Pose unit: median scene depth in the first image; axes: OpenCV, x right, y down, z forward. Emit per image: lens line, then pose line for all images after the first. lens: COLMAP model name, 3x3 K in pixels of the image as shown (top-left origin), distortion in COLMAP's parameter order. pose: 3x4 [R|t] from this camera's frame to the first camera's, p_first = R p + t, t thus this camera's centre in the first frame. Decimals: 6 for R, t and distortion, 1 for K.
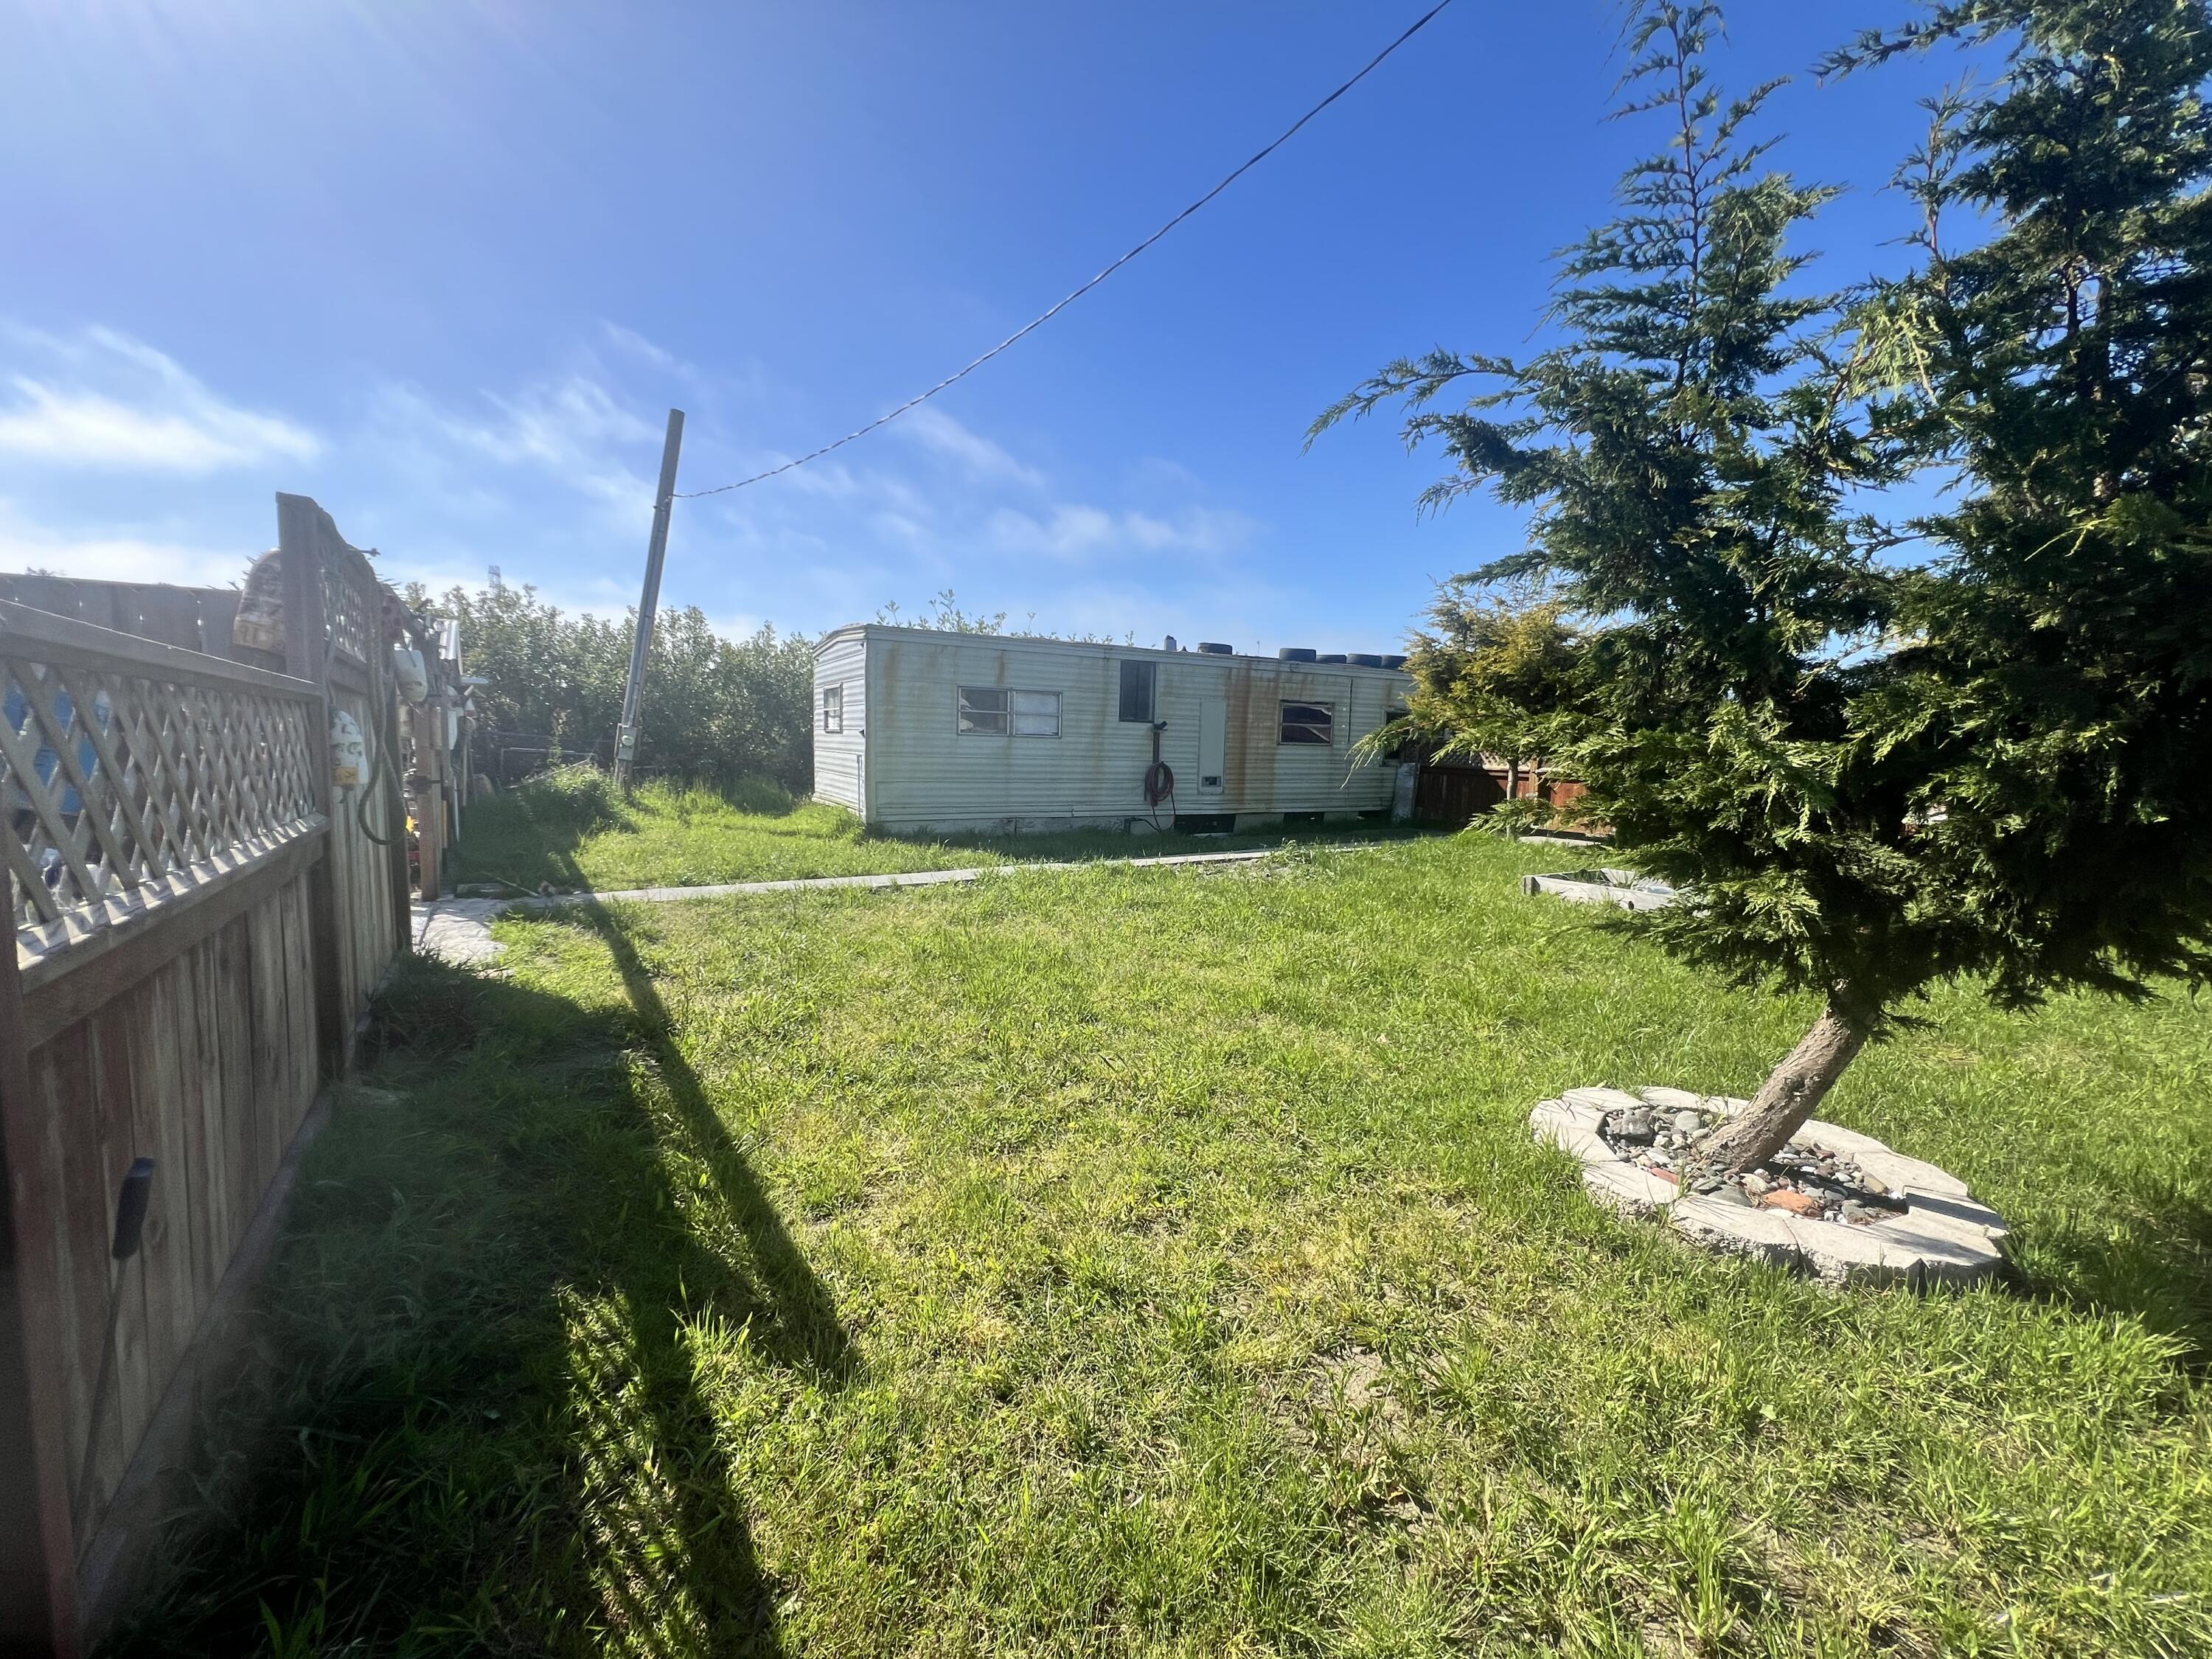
lens RADIAL K [[888.3, 0, 1108.0], [0, 888.3, 825.0], [0, 0, 1]] dist [-0.003290, 0.000987]
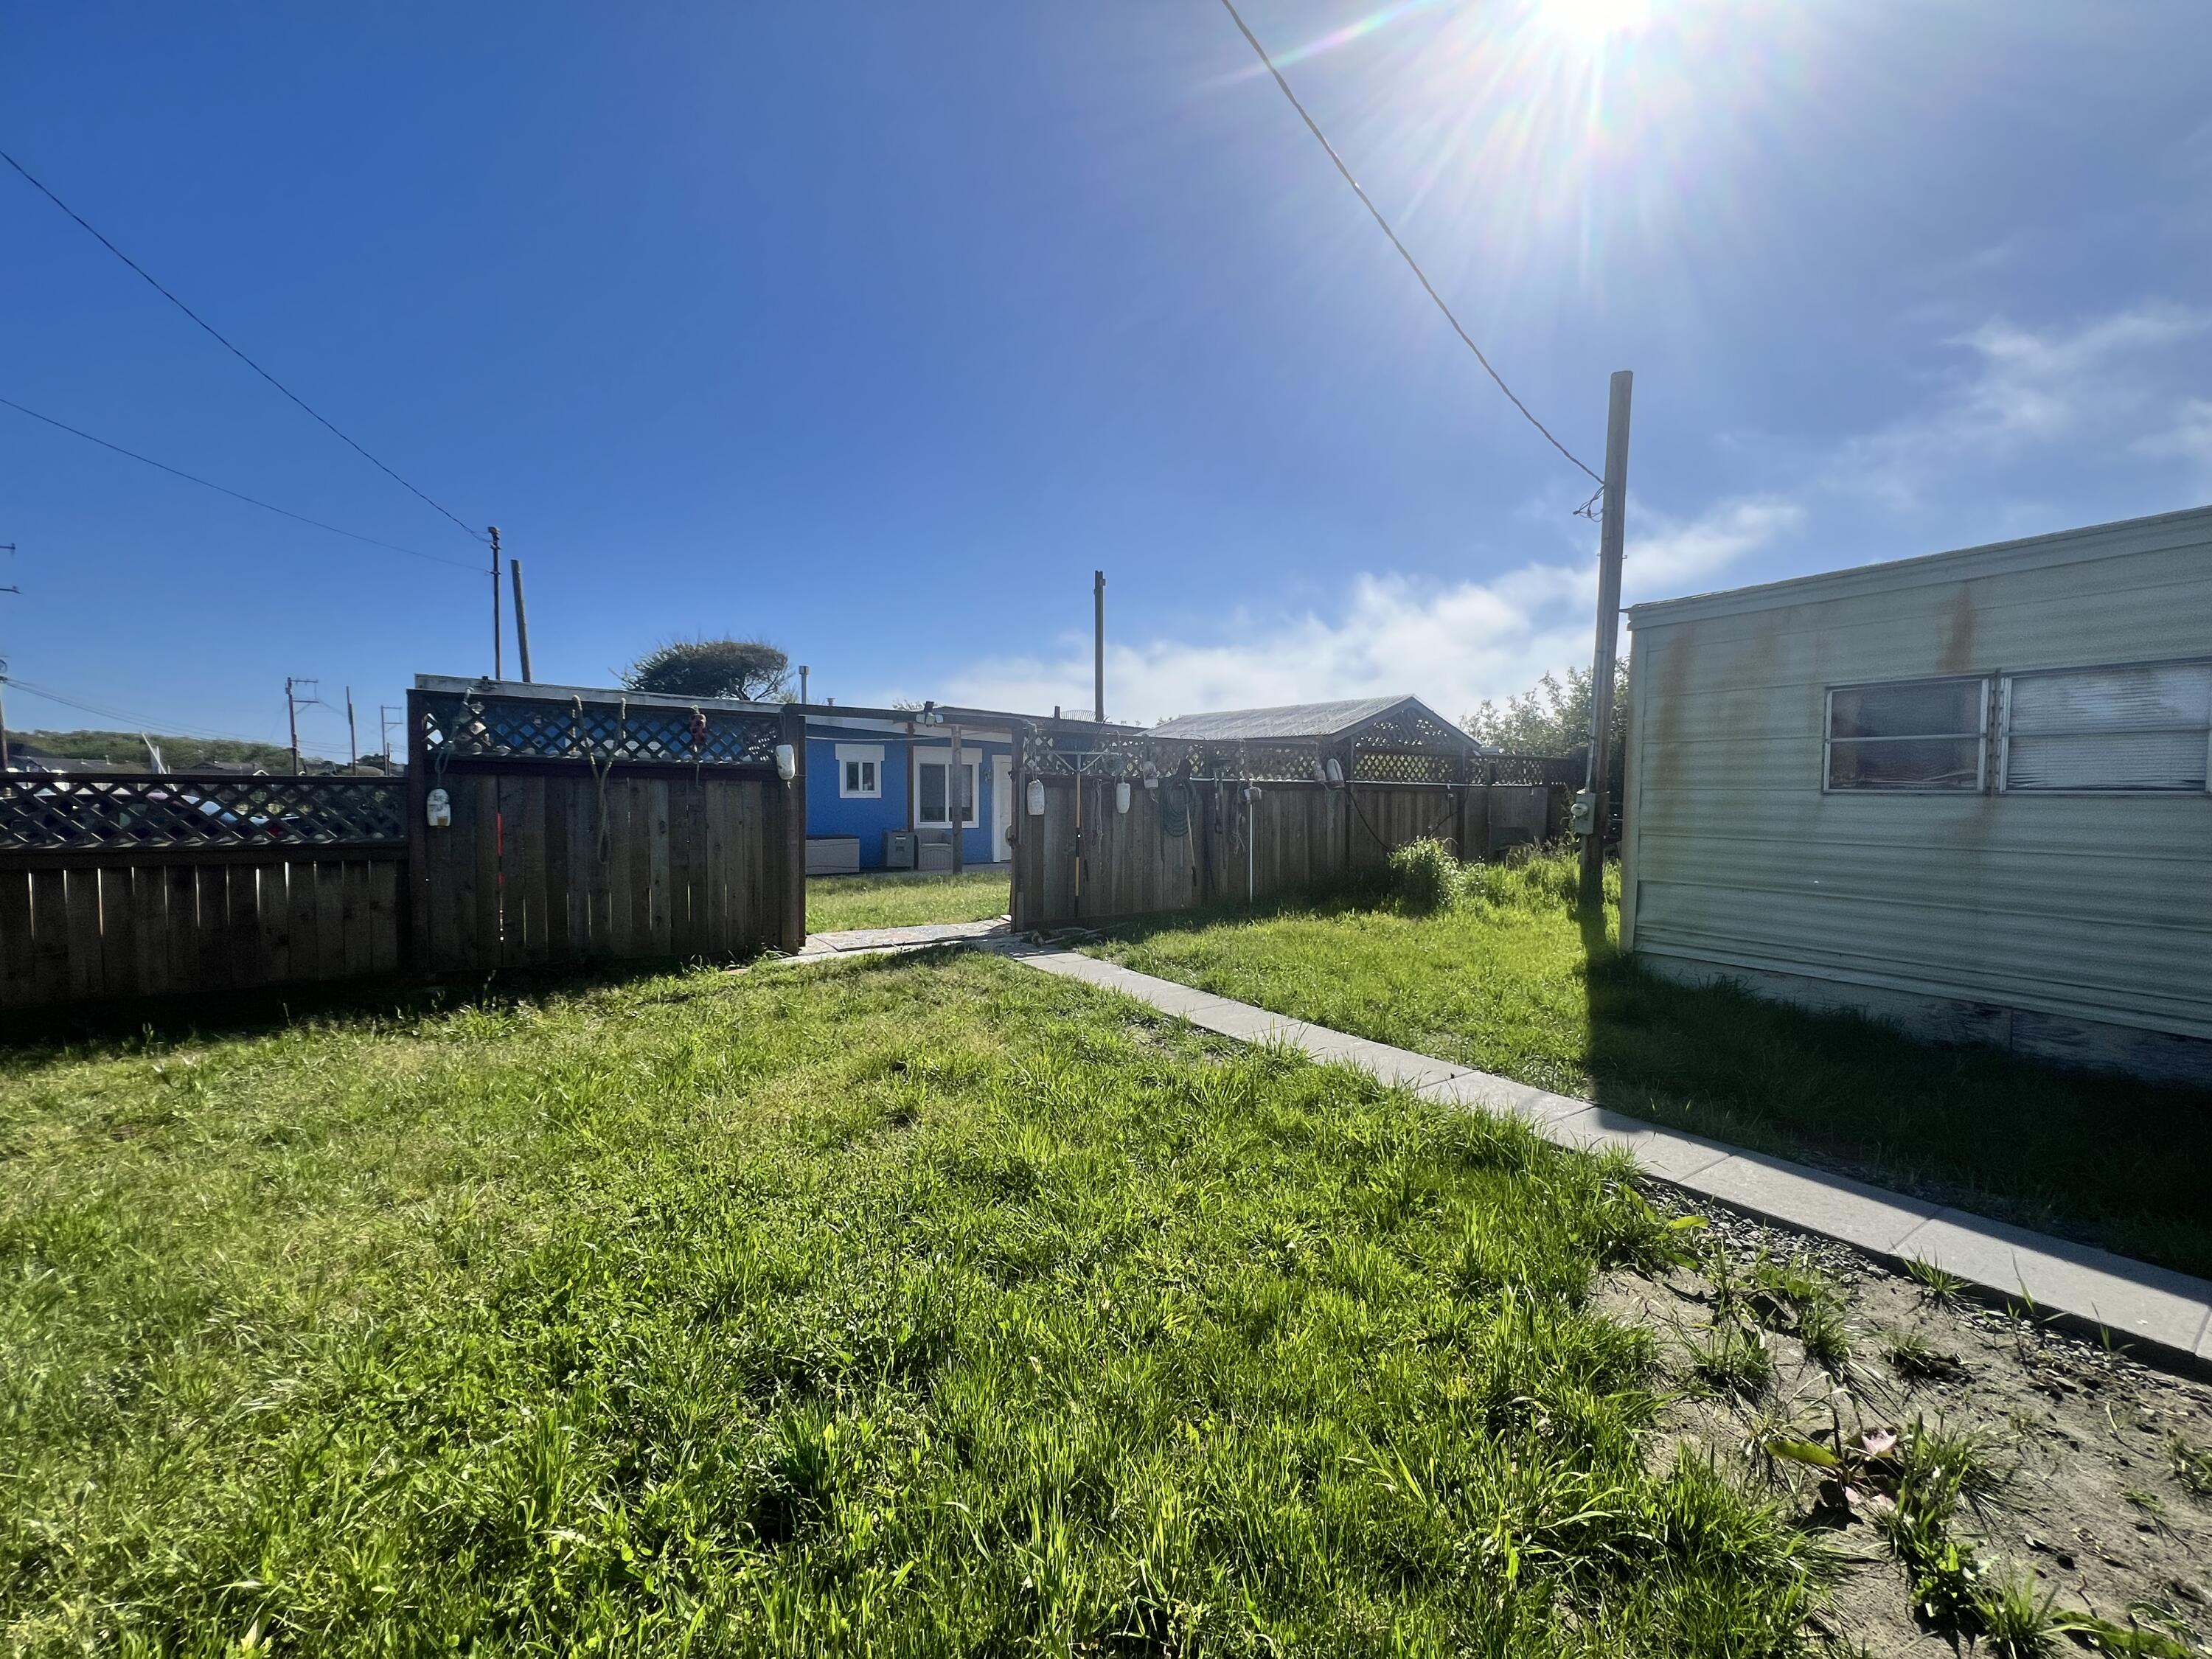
lens RADIAL K [[888.3, 0, 1104.4], [0, 888.3, 827.9], [0, 0, 1]] dist [-0.003290, 0.000987]
pose [[0.000633, 0.015964, -0.999872, 0.256616], [-0.098284, 0.995033, 0.015824, -0.049433], [0.995158, 0.098262, 0.002199, 0.566534]]
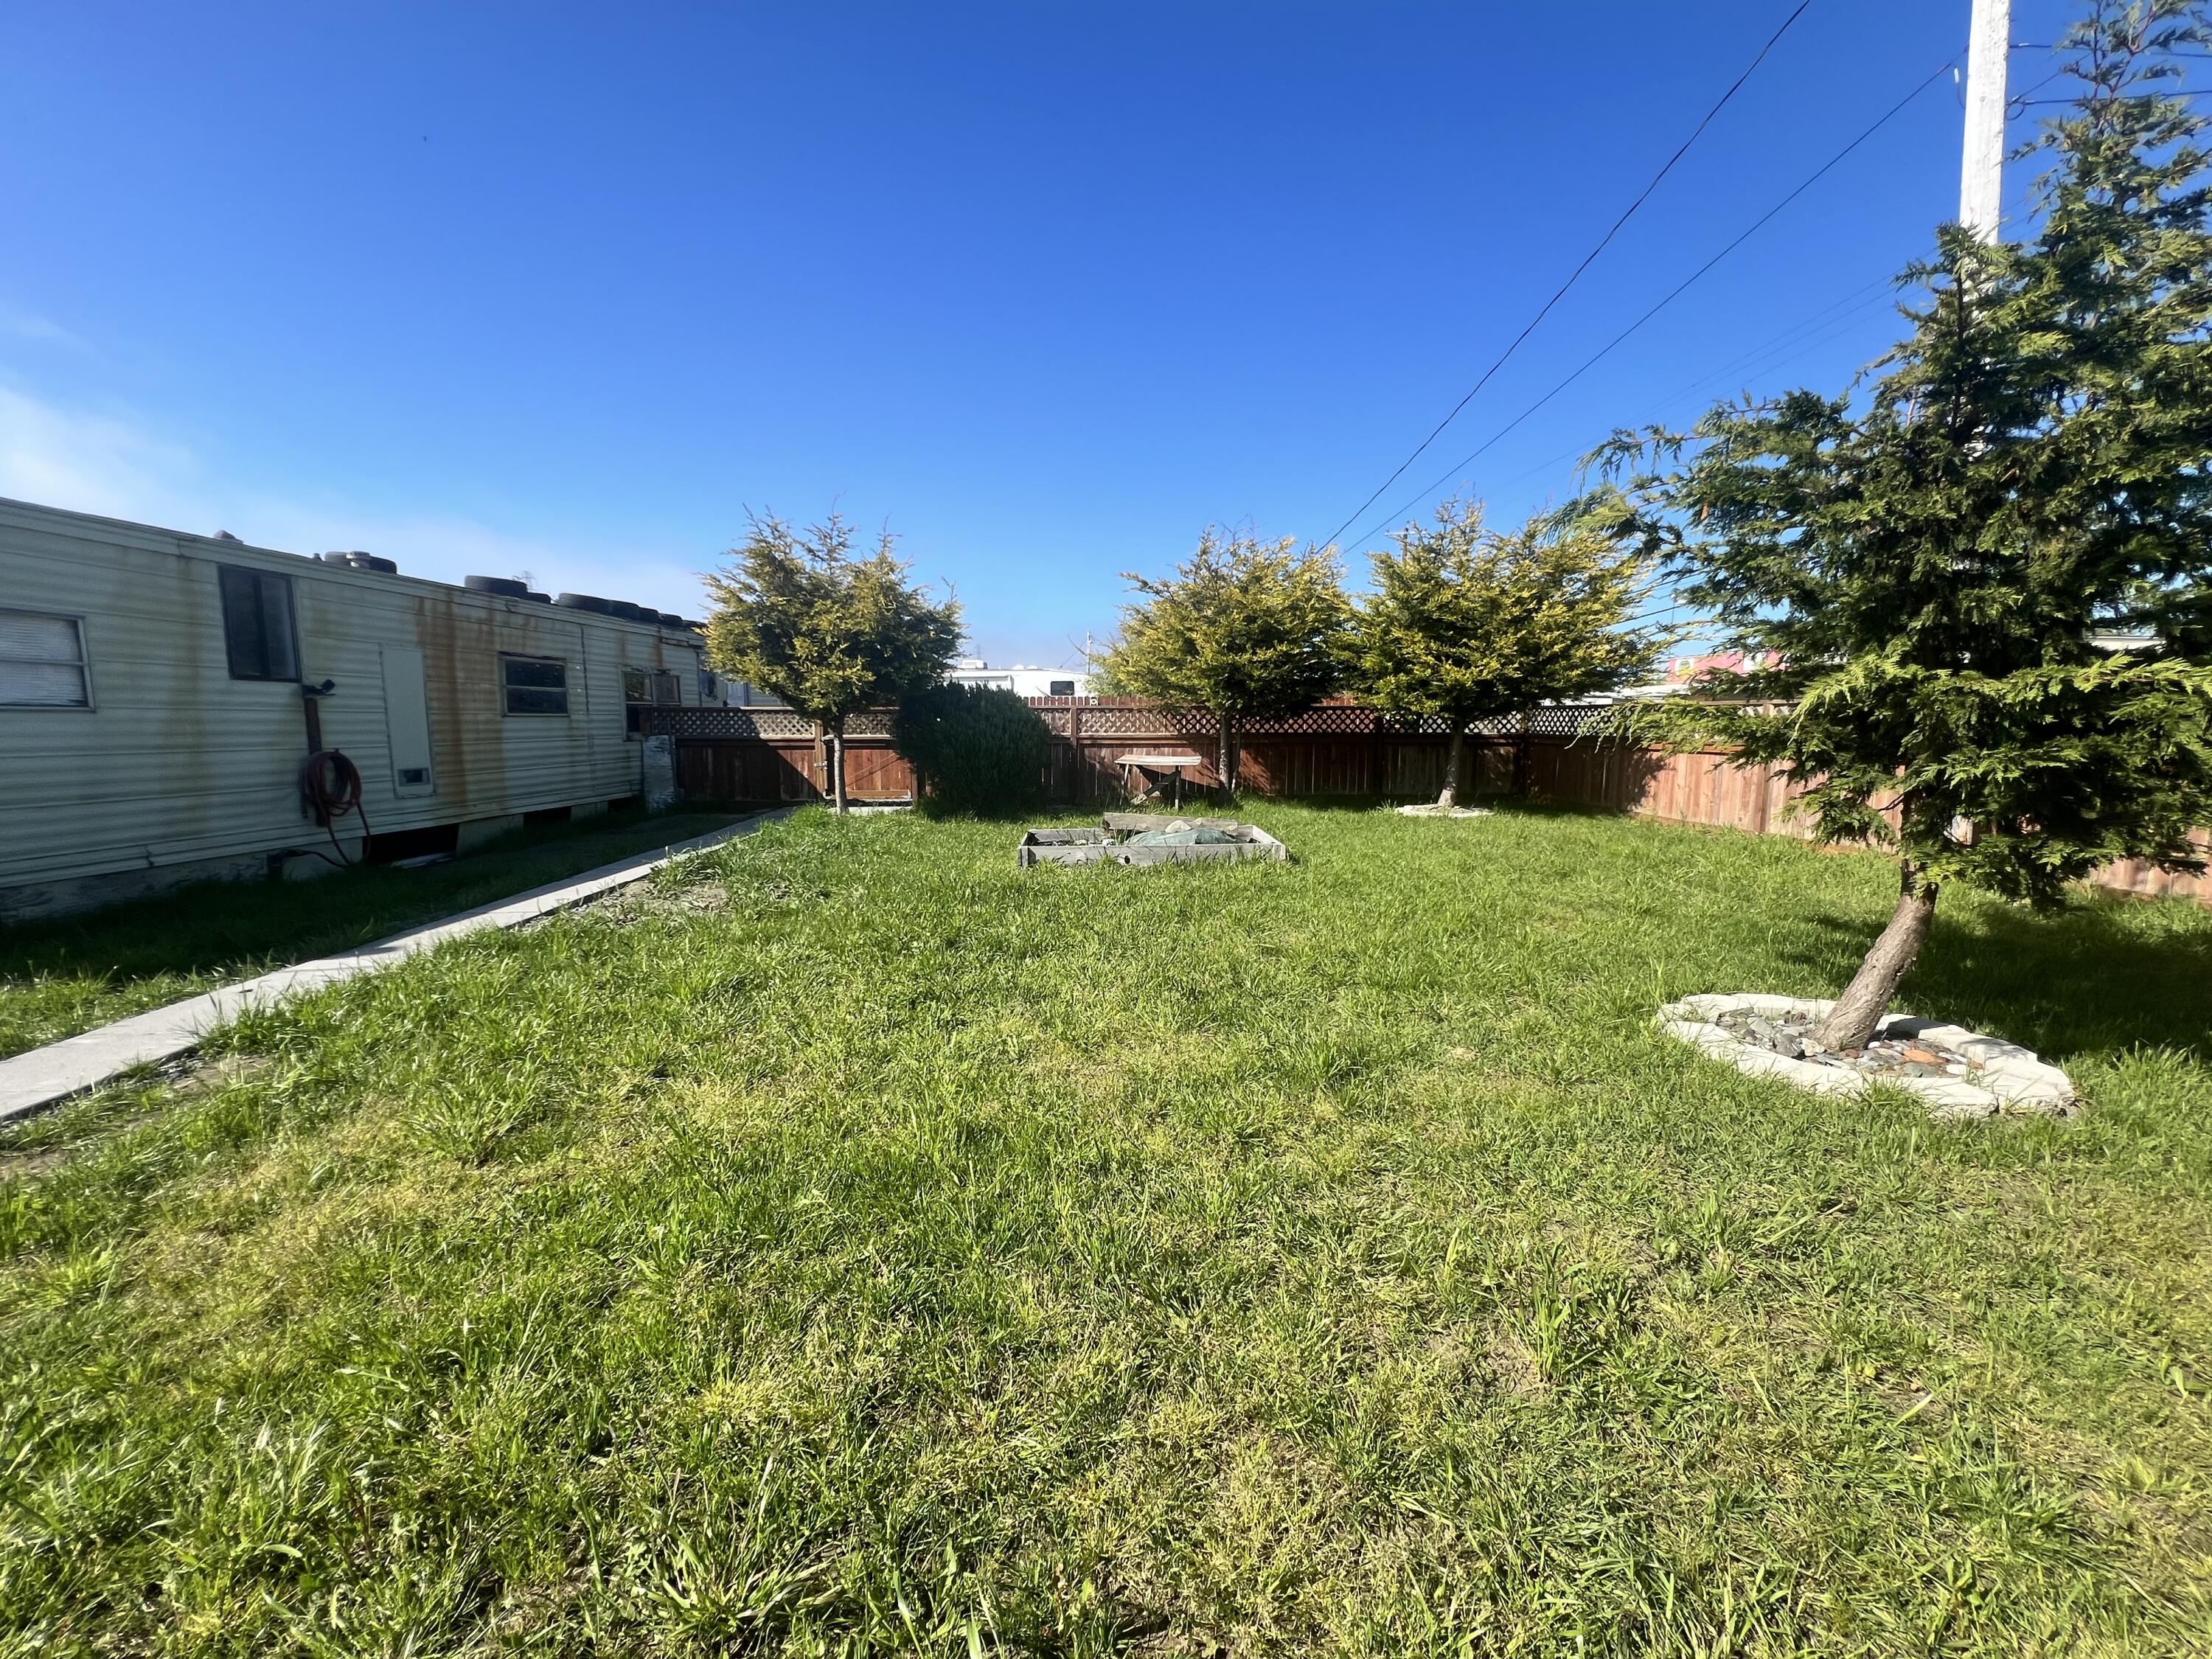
lens RADIAL K [[888.3, 0, 1105.3], [0, 888.3, 827.9], [0, 0, 1]] dist [-0.003290, 0.000987]
pose [[0.520199, -0.127534, 0.844469, -0.174485], [0.094475, 0.991312, 0.091513, -0.025485], [-0.848804, 0.032176, 0.527728, 0.261317]]
